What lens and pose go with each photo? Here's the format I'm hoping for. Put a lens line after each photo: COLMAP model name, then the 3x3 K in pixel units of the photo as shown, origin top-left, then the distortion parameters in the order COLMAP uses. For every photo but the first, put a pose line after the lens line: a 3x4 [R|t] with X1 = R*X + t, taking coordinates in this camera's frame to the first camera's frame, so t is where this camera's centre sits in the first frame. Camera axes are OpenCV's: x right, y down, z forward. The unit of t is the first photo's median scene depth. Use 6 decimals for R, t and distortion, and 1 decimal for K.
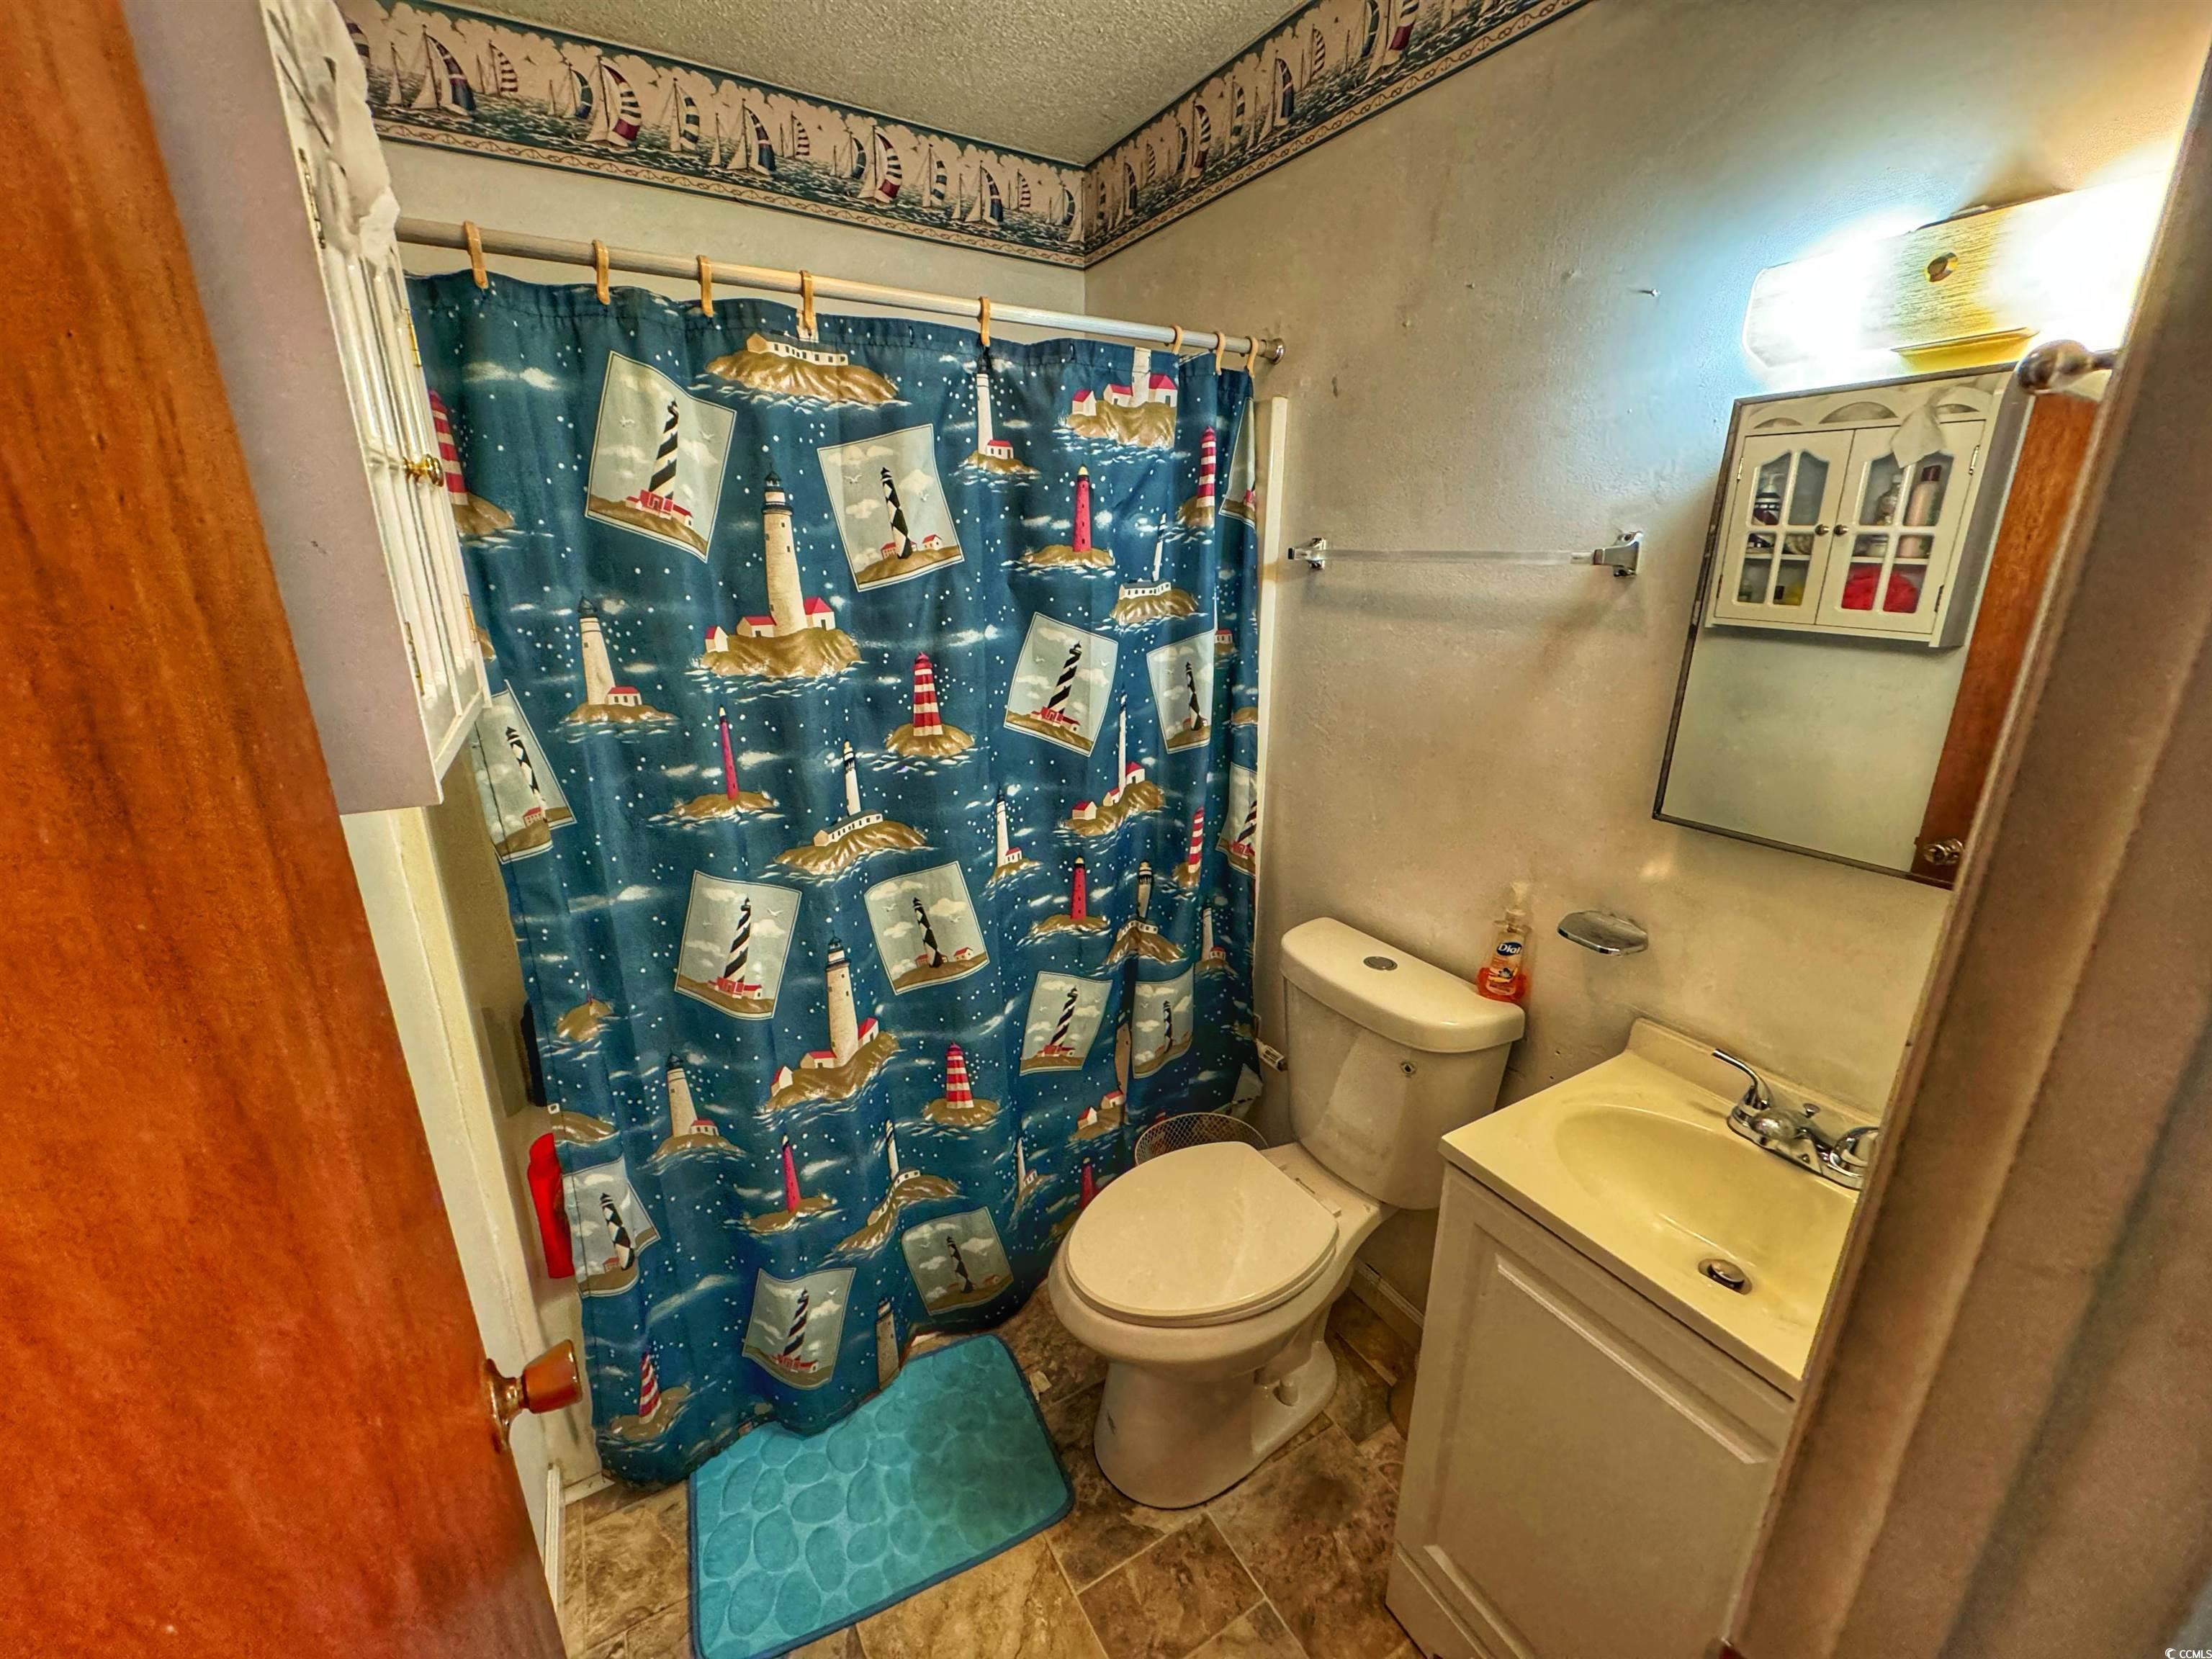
lens RADIAL K [[883.0, 0, 1102.3], [0, 883.0, 841.3], [0, 0, 1]] dist [-0.002426, 0.000718]
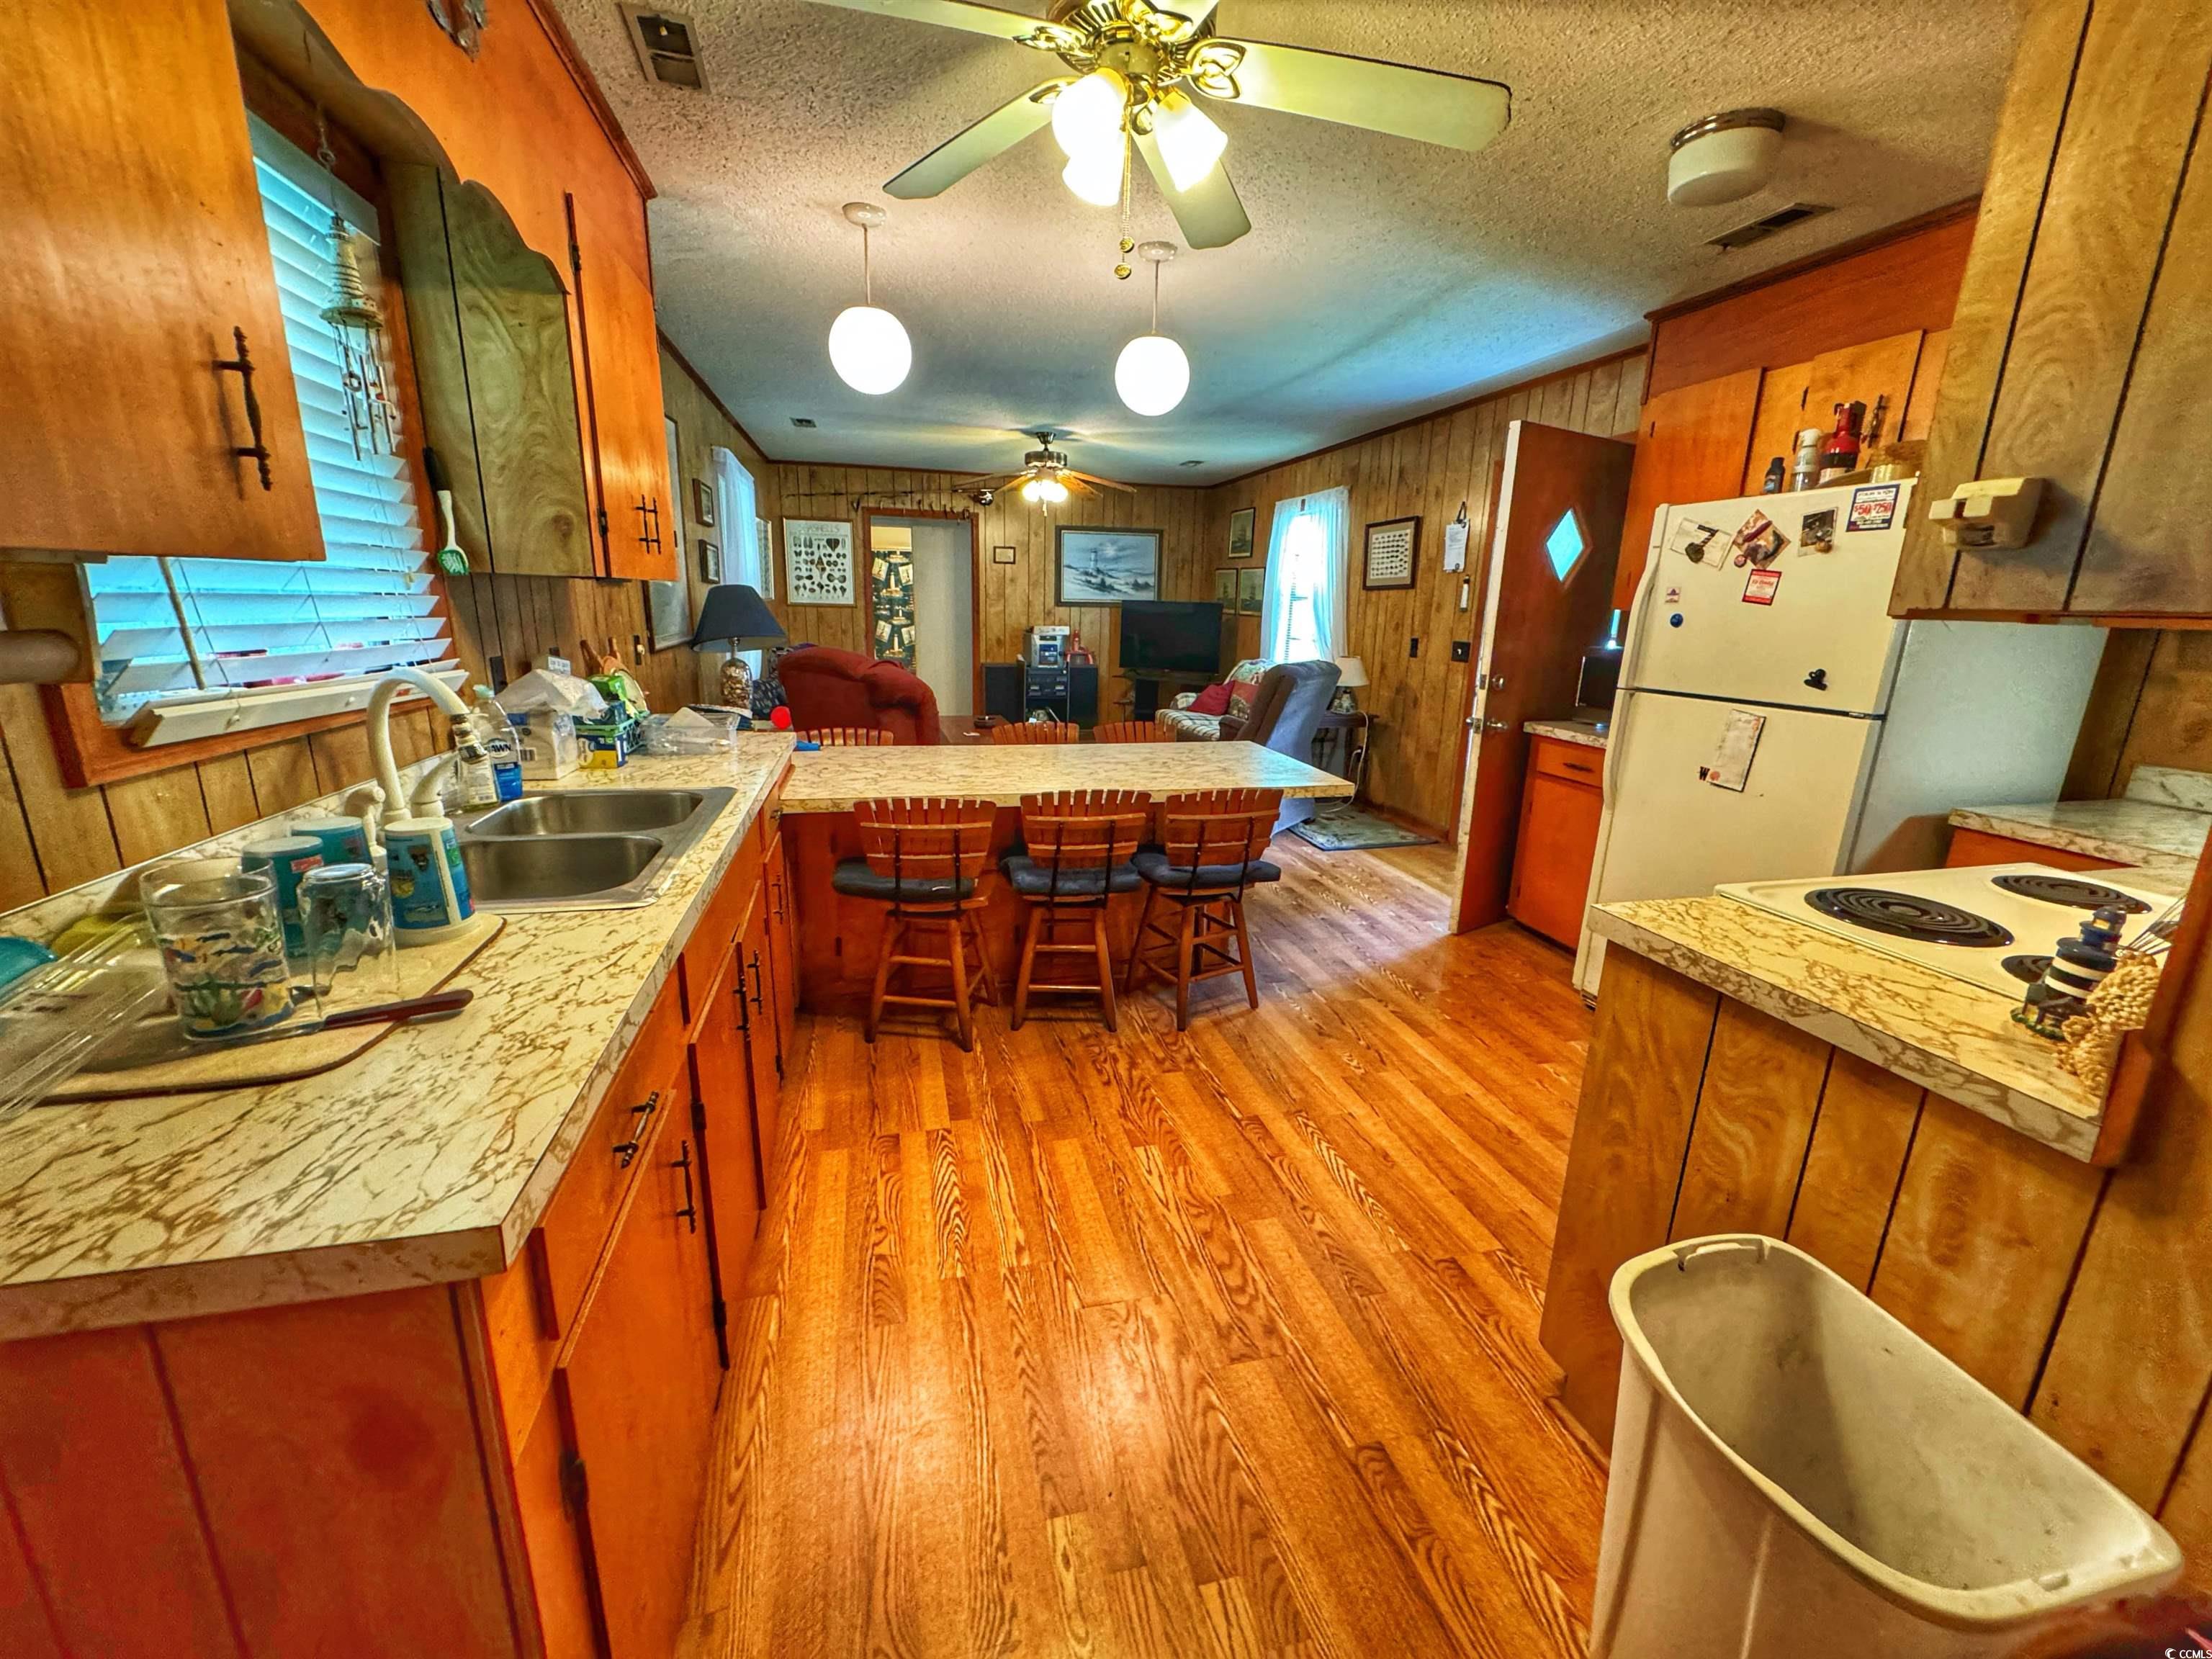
lens RADIAL K [[883.0, 0, 1103.6], [0, 883.0, 828.6], [0, 0, 1]] dist [-0.002426, 0.000718]
pose [[0.962401, 0.084022, -0.258312, 3.581501], [-0.096333, 0.994721, -0.035358, 1.929437], [0.253977, 0.058912, 0.965414, -5.859528]]
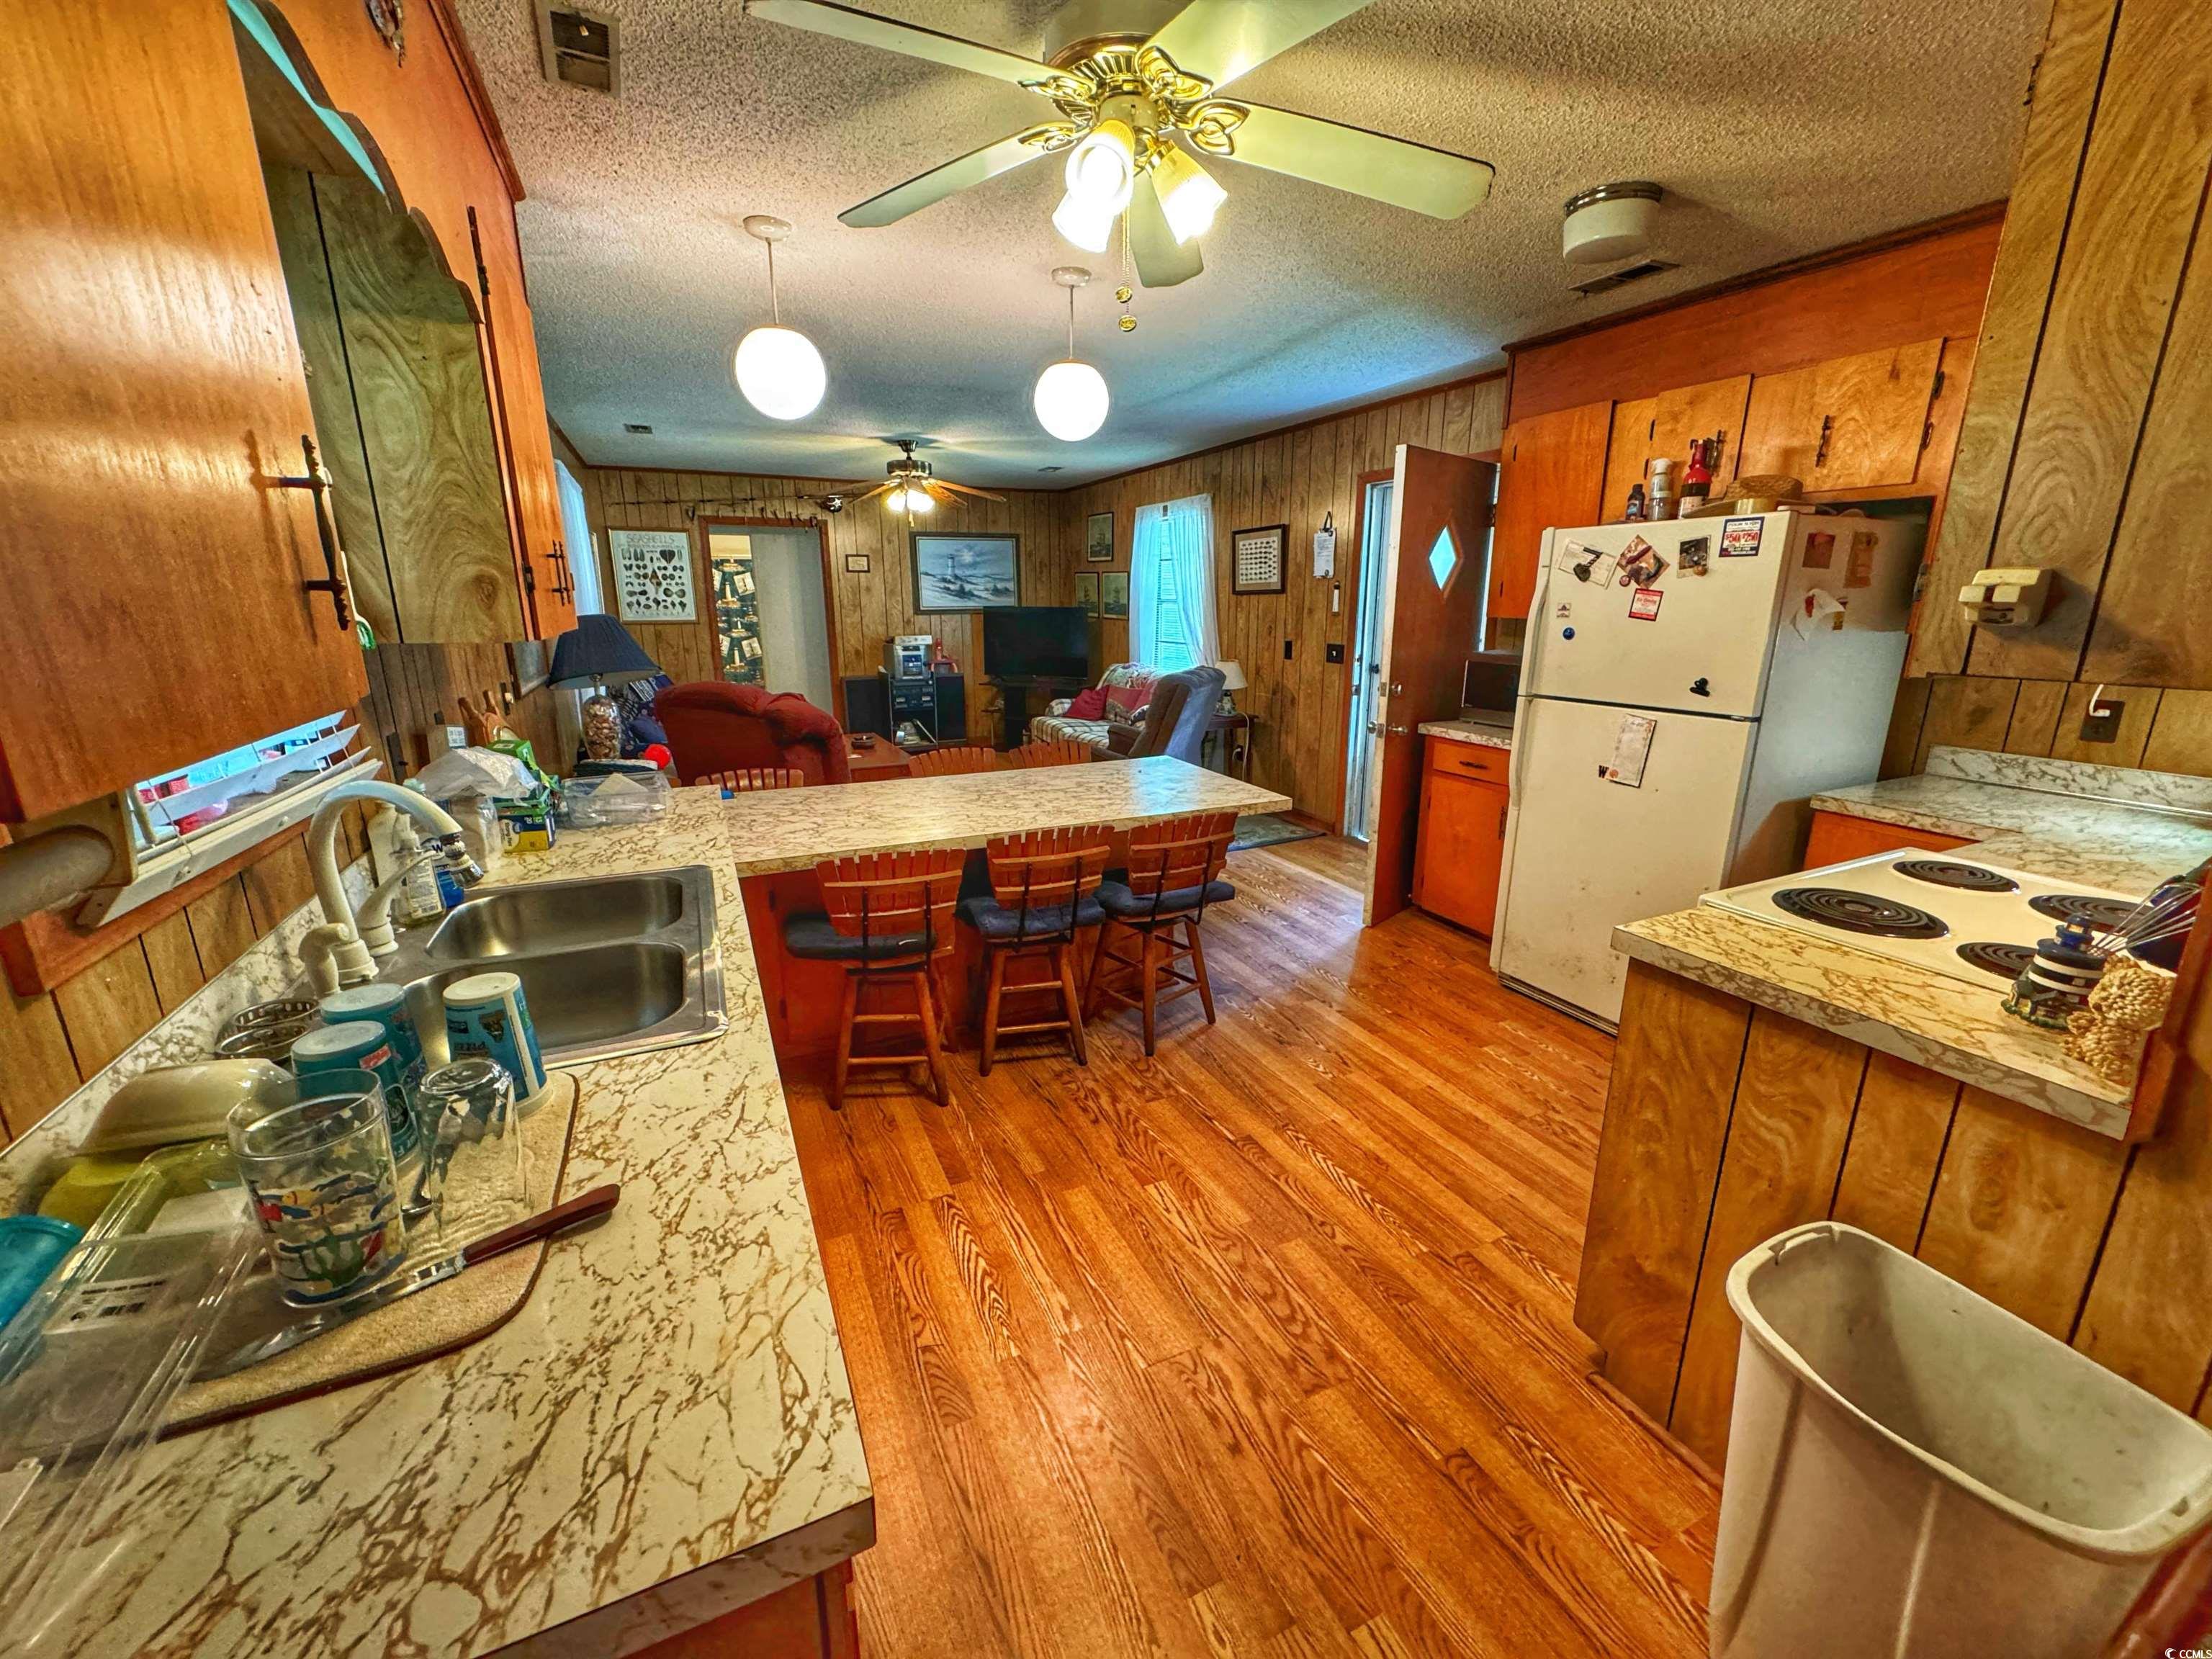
lens RADIAL K [[883.0, 0, 1103.7], [0, 883.0, 828.6], [0, 0, 1]] dist [-0.002426, 0.000718]
pose [[0.996711, 0.012141, -0.080127, 3.304990], [-0.015176, 0.999186, -0.037376, 1.852047], [0.079608, 0.038469, 0.996084, -5.893919]]
